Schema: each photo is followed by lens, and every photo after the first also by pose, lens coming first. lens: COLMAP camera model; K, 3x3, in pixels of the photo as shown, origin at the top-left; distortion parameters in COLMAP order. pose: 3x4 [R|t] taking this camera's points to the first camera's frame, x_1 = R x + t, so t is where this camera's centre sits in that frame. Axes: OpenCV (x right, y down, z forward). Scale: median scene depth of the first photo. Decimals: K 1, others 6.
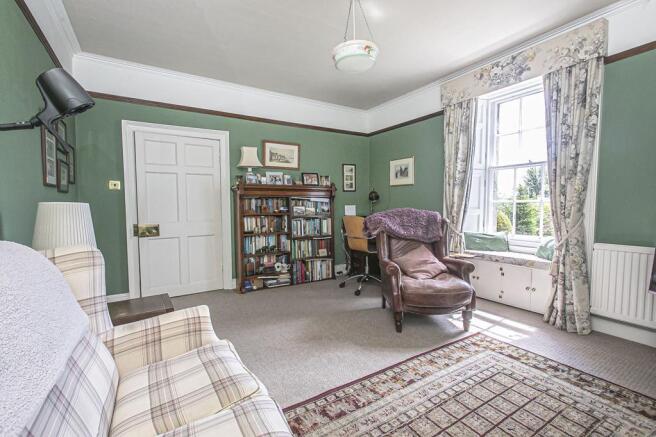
lens RADIAL K [[299.1, 0, 328.0], [0, 299.1, 218.5], [0, 0, 1]] dist [-0.000175, -0.000056]
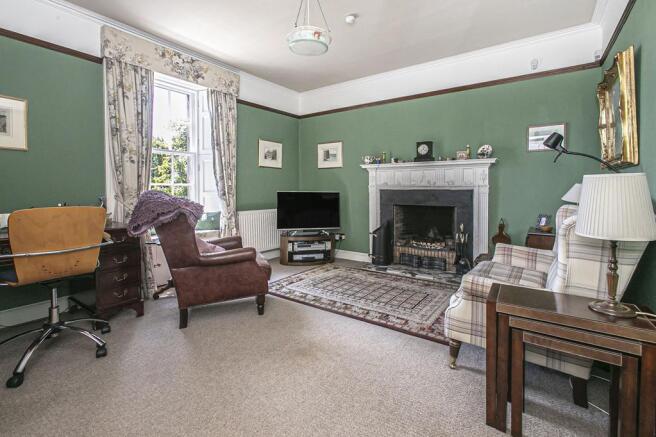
lens RADIAL K [[300.5, 0, 327.6], [0, 300.5, 194.3], [0, 0, 1]] dist [0.000554, 0.000086]
pose [[-0.385904, -0.004836, 0.922526, -0.829140], [0.044874, 0.998704, 0.024007, -0.032509], [-0.921447, 0.050662, -0.385187, 1.267320]]
